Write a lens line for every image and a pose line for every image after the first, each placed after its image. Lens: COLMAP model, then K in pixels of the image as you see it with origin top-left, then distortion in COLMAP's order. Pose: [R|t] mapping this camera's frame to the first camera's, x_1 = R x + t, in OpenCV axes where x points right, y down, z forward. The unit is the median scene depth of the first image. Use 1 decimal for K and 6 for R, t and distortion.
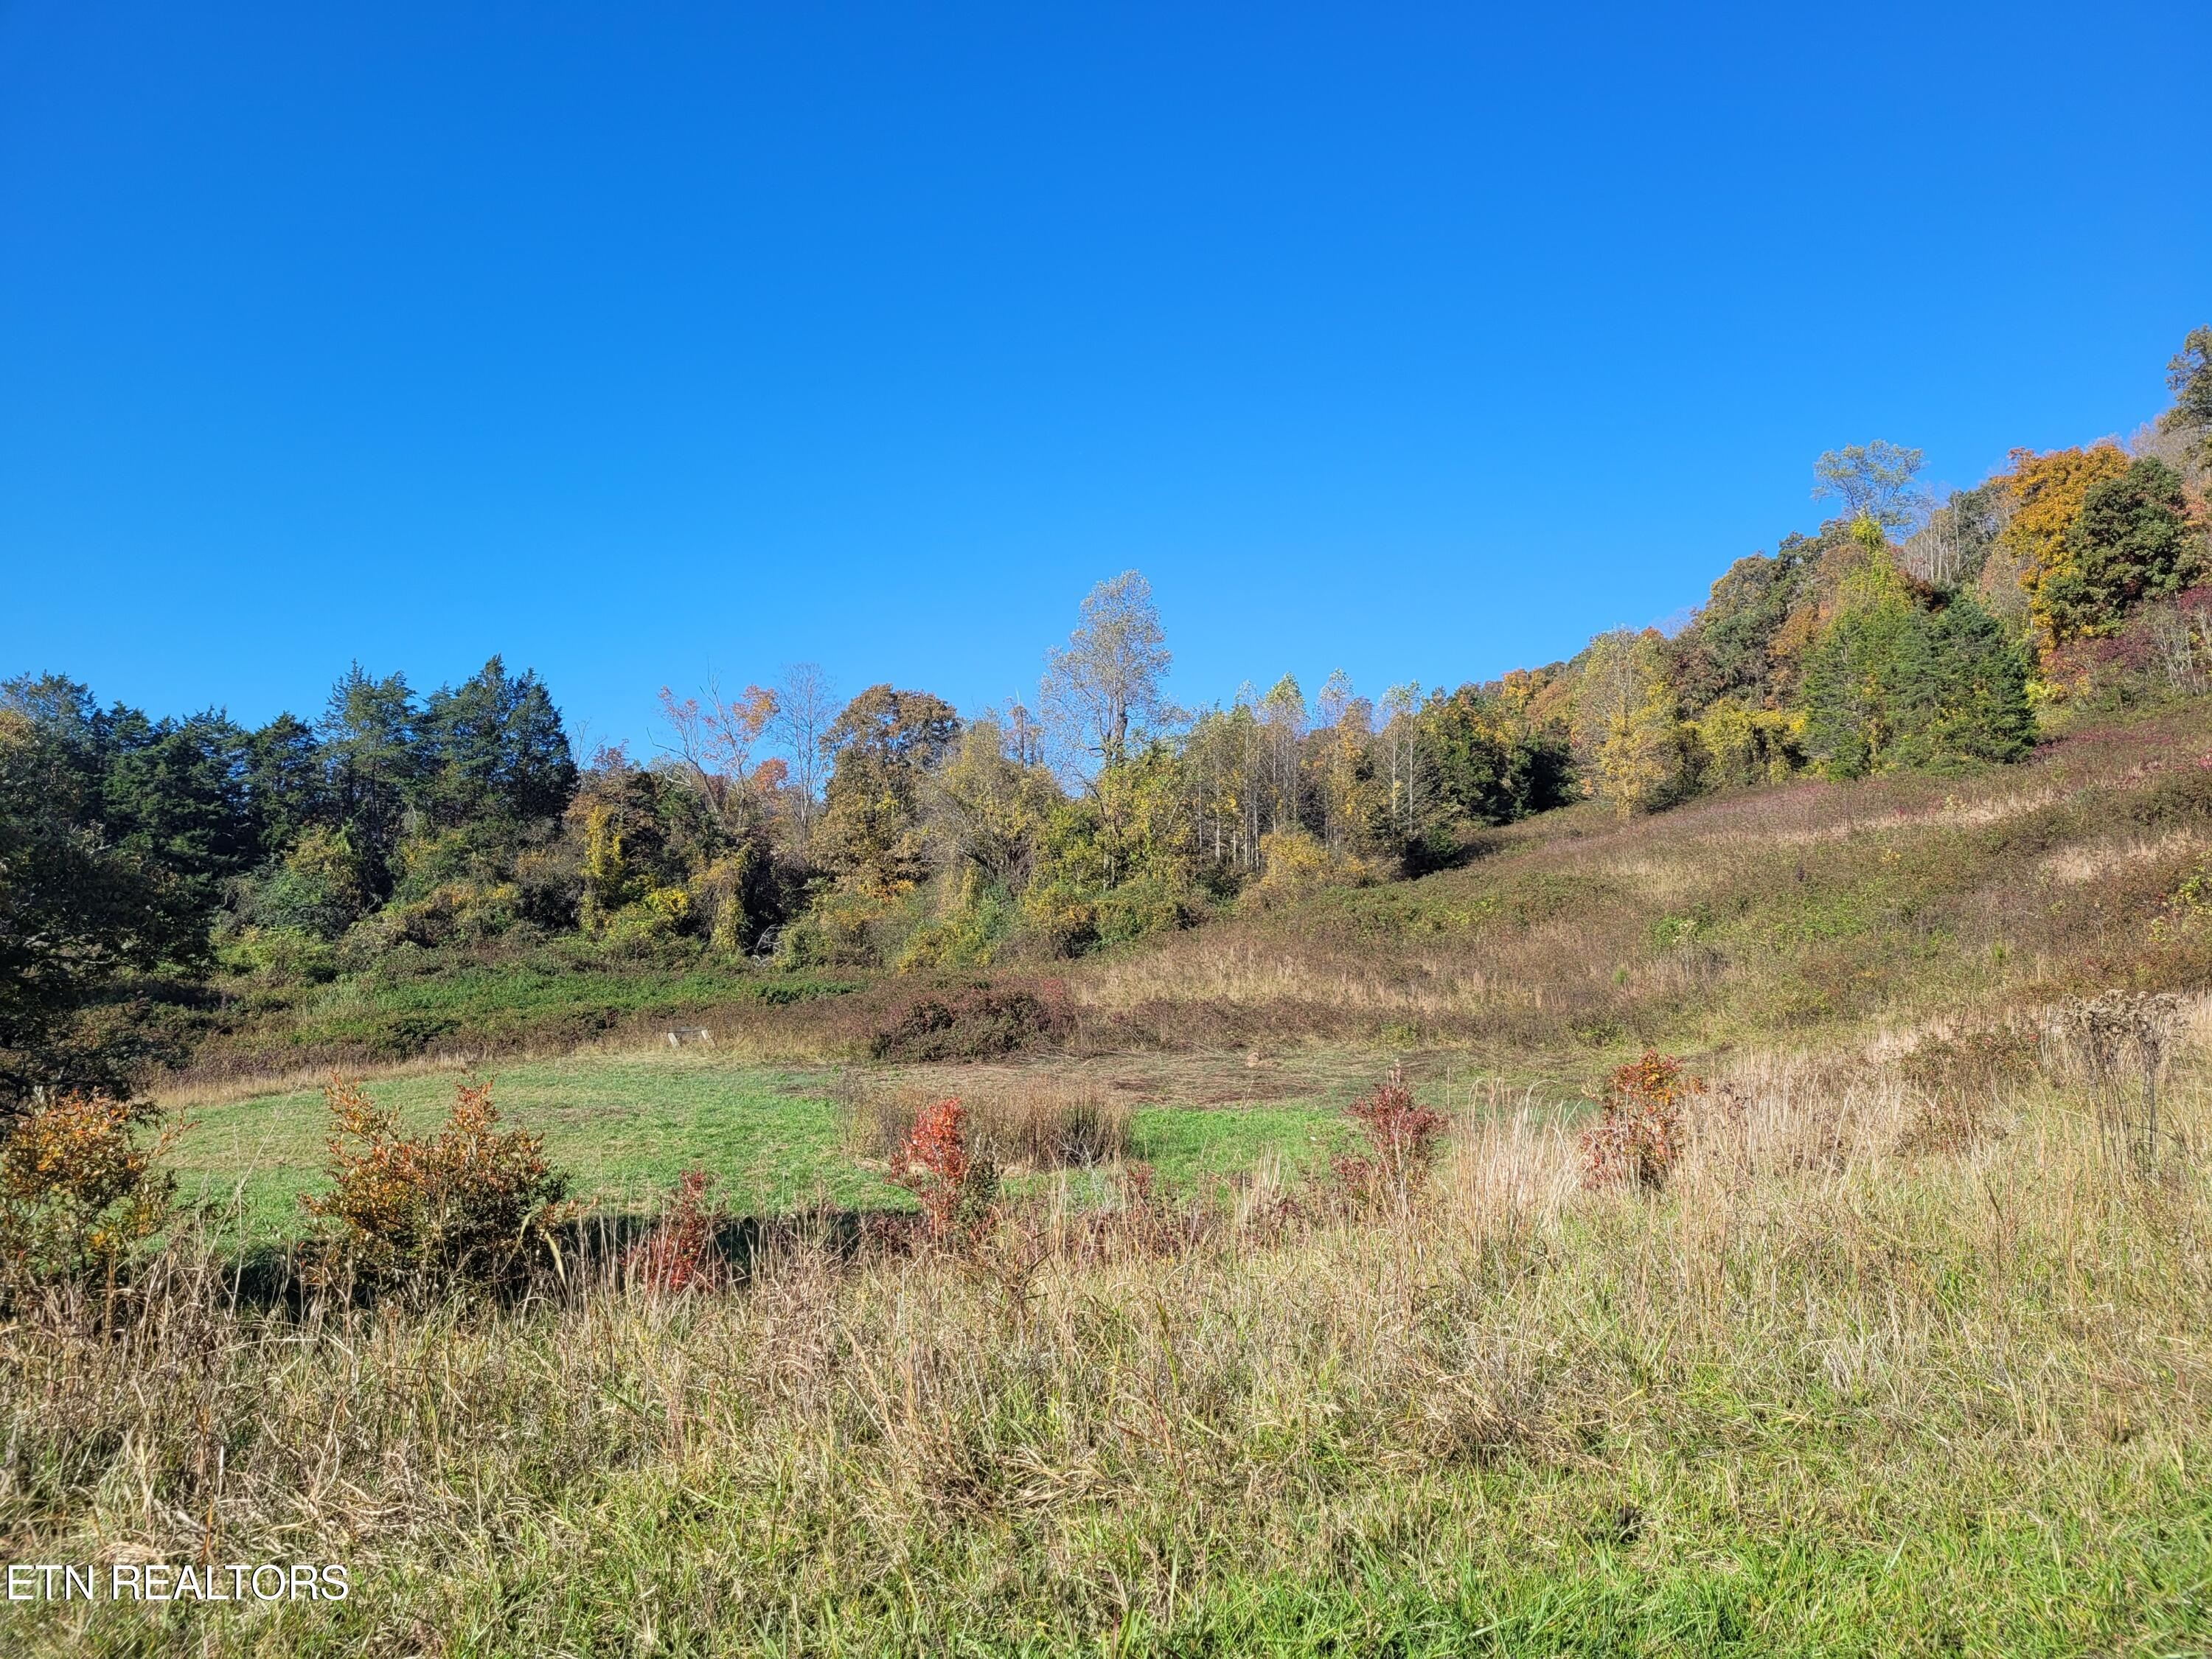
lens RADIAL K [[1633.6, 0, 1126.0], [0, 1633.6, 829.8], [0, 0, 1]] dist [0.007299, -0.004435]
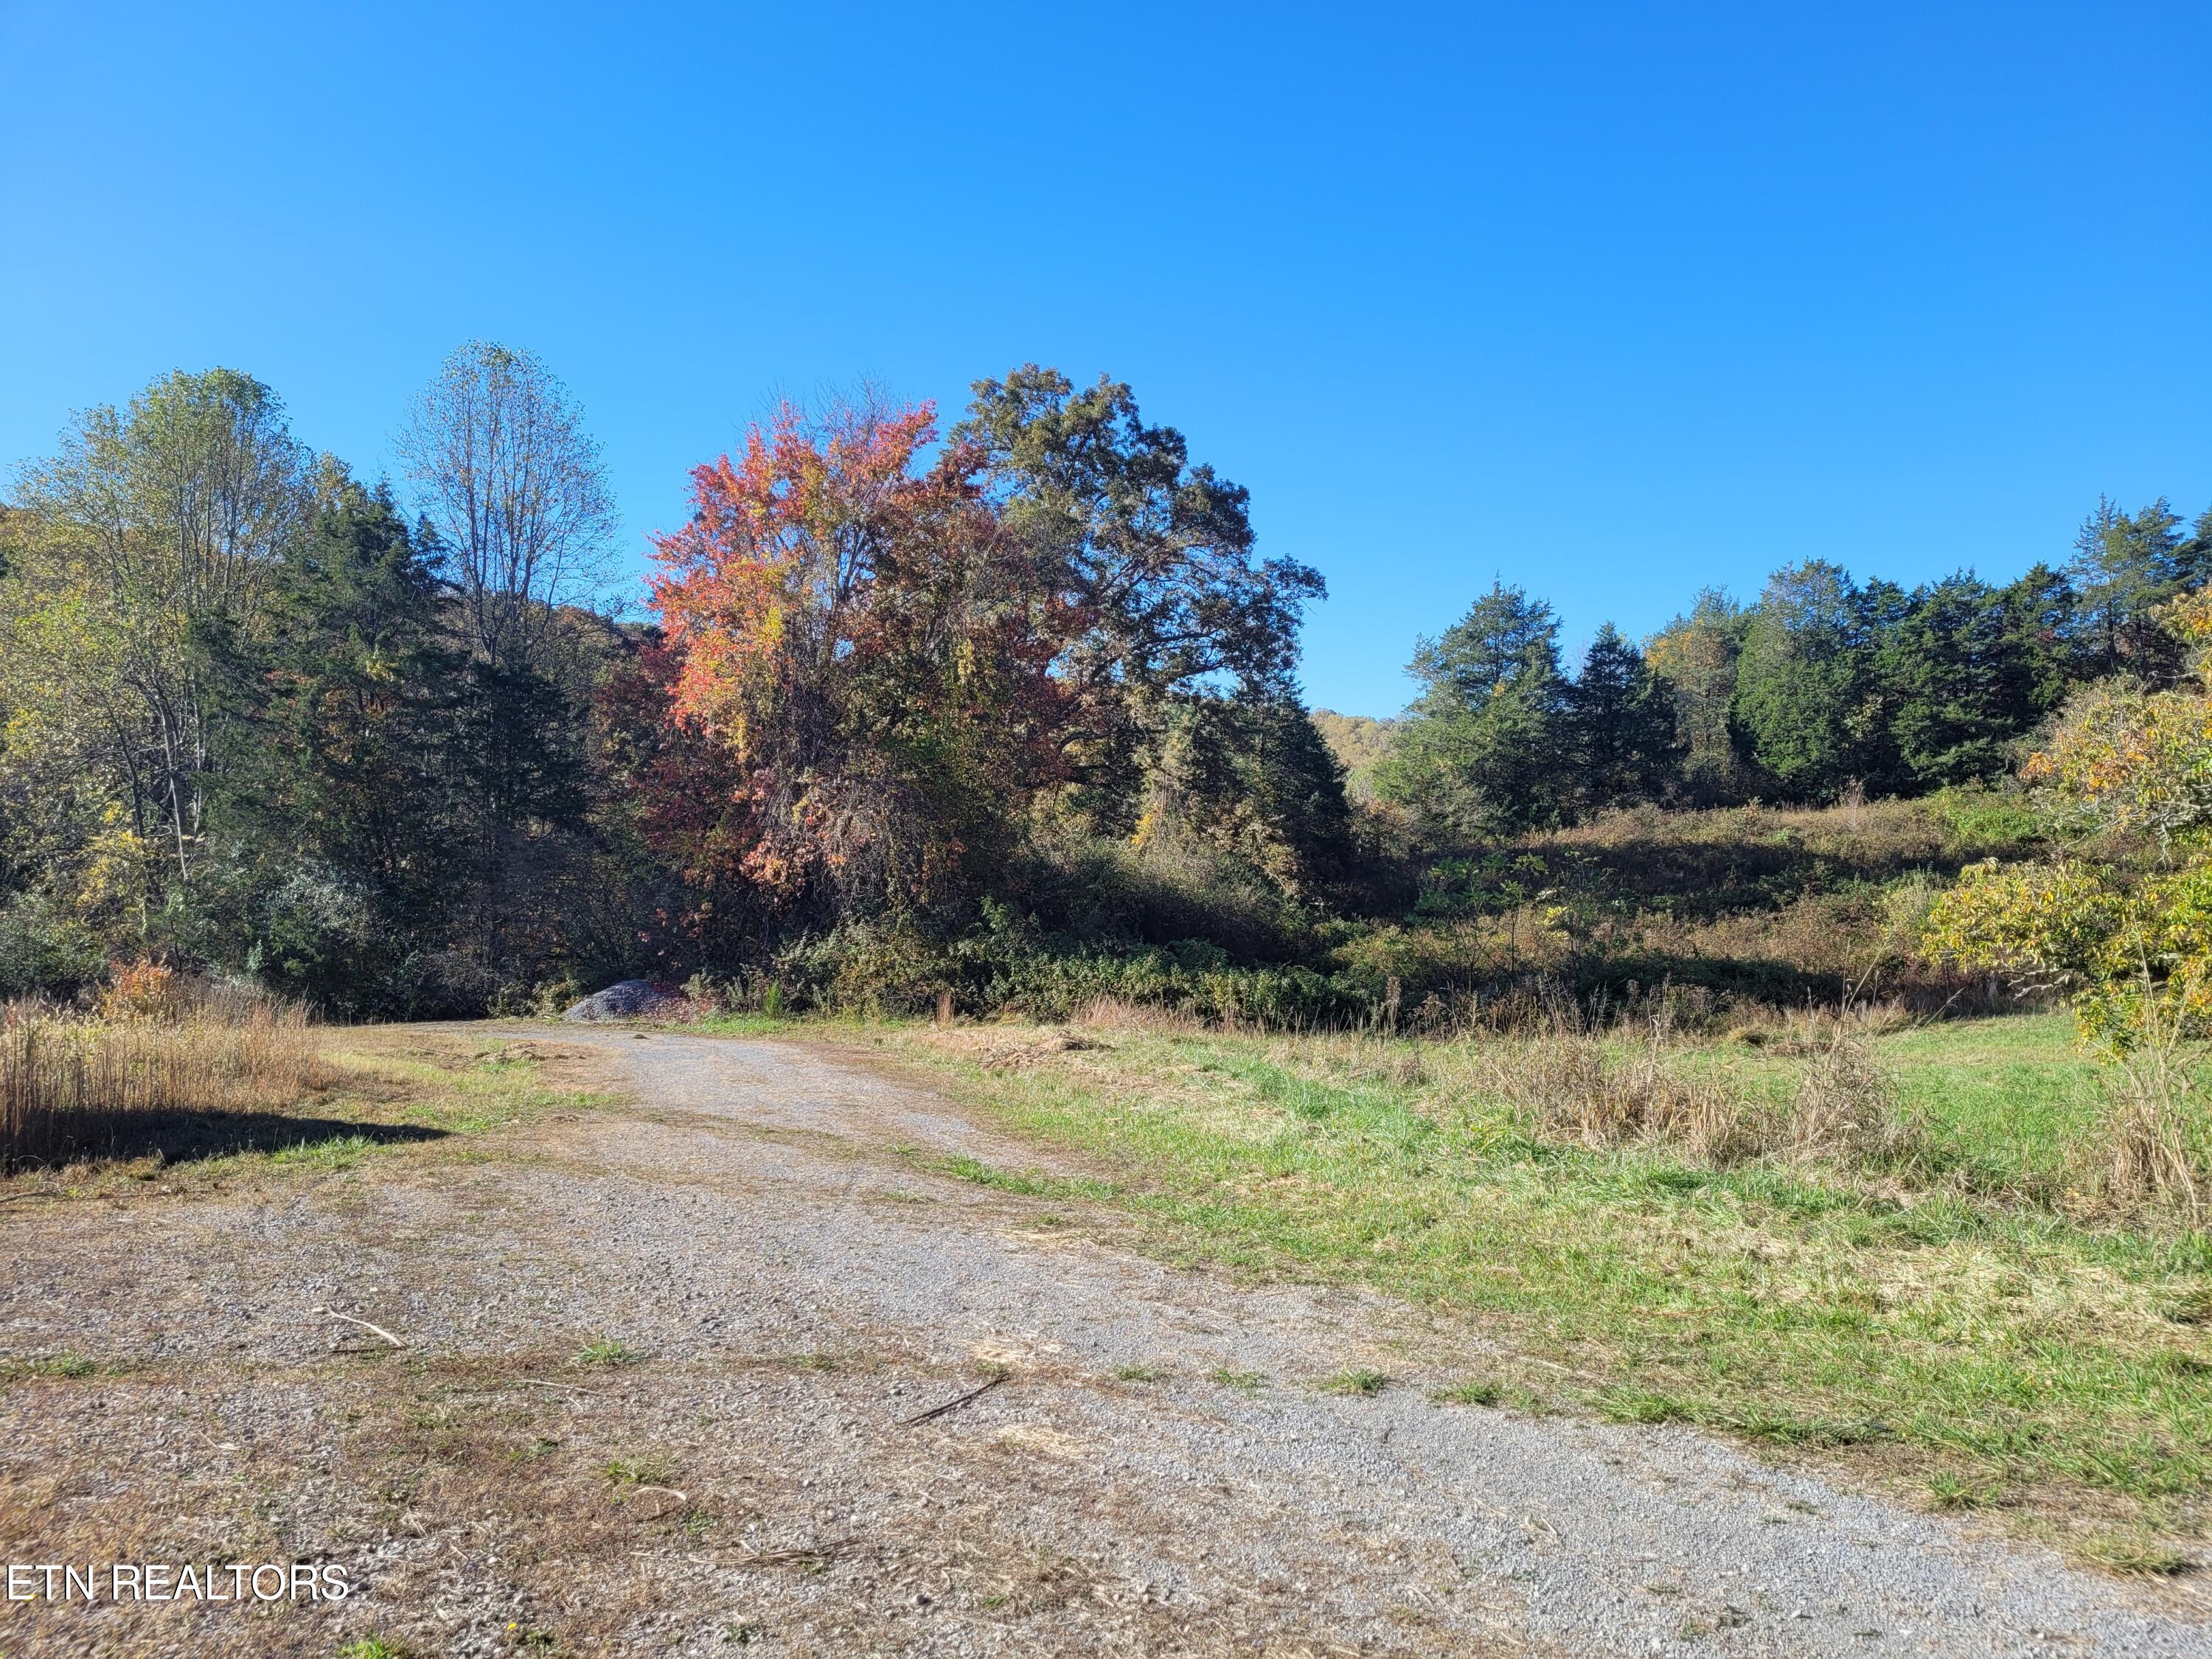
lens RADIAL K [[1633.6, 0, 1130.9], [0, 1633.6, 871.3], [0, 0, 1]] dist [0.007299, -0.004435]
pose [[0.668845, -0.020786, -0.743111, -0.177227], [0.094930, 0.993814, 0.057644, 0.000897], [0.737316, -0.109098, 0.666680, -0.033980]]
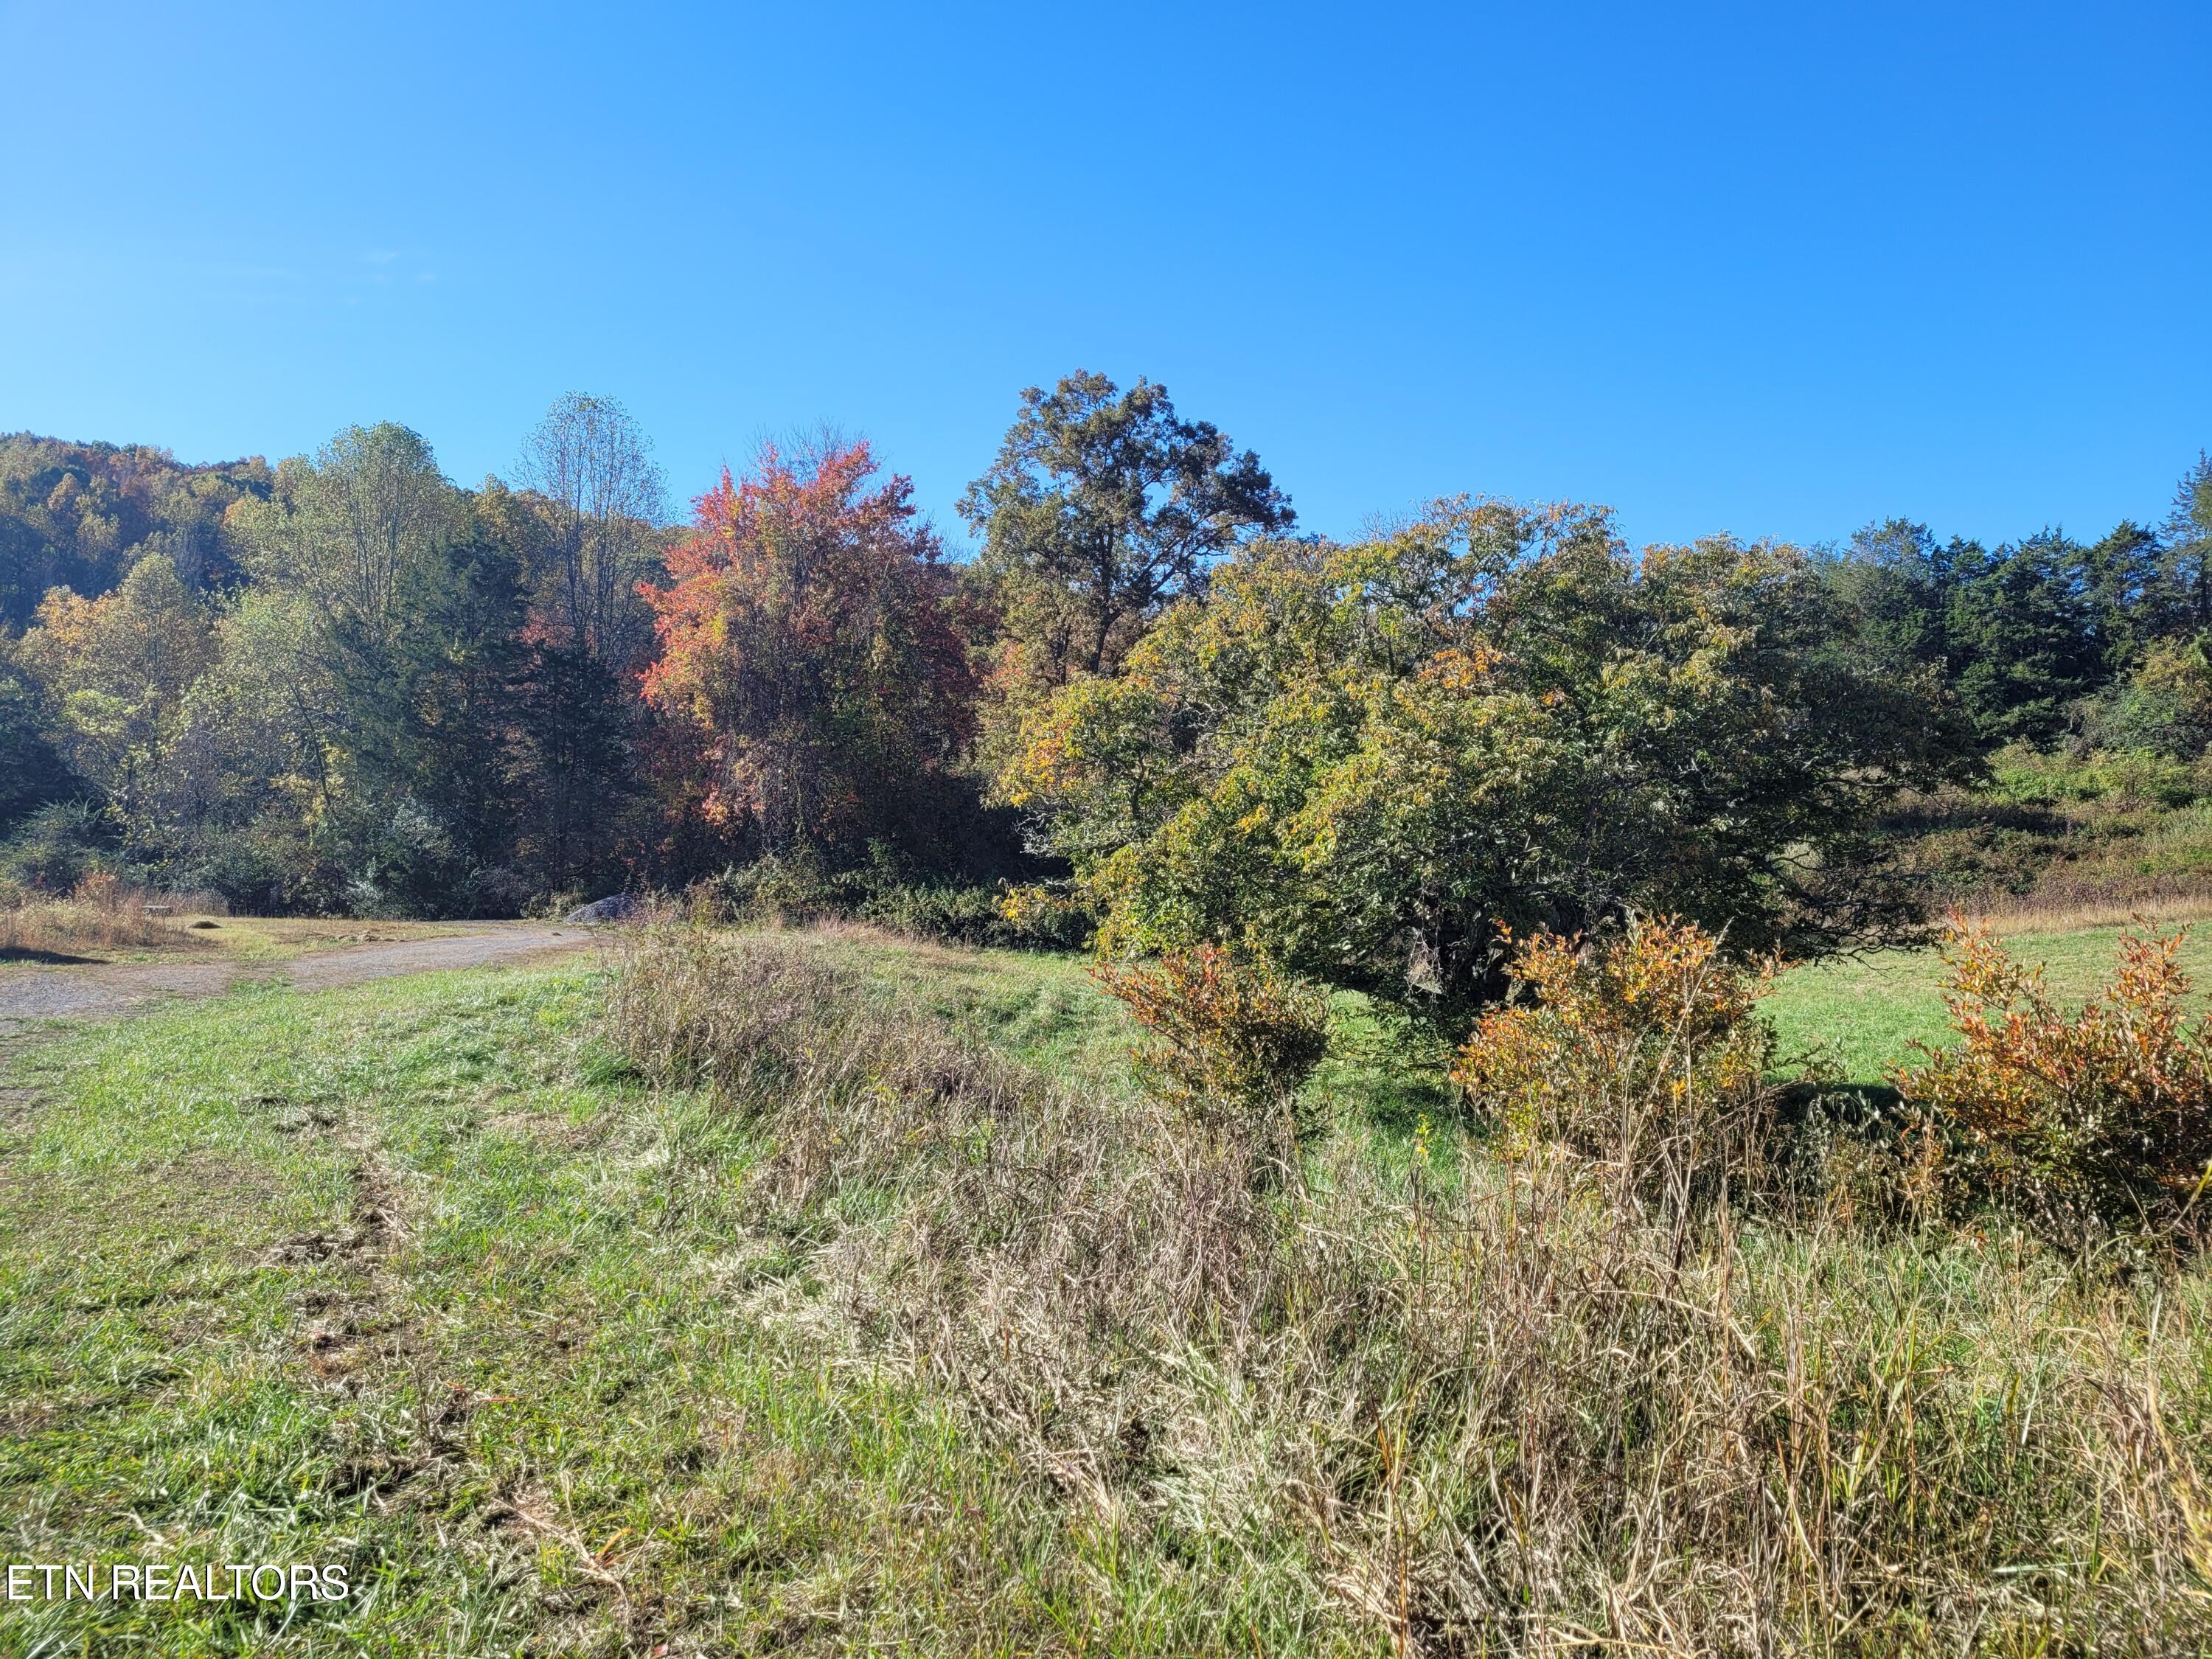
lens RADIAL K [[1633.6, 0, 1127.9], [0, 1633.6, 828.9], [0, 0, 1]] dist [0.007299, -0.004435]
pose [[0.513217, 0.004652, -0.858246, -0.001783], [0.085429, 0.994742, 0.056476, 0.002081], [0.853996, -0.102303, 0.510122, 0.017411]]
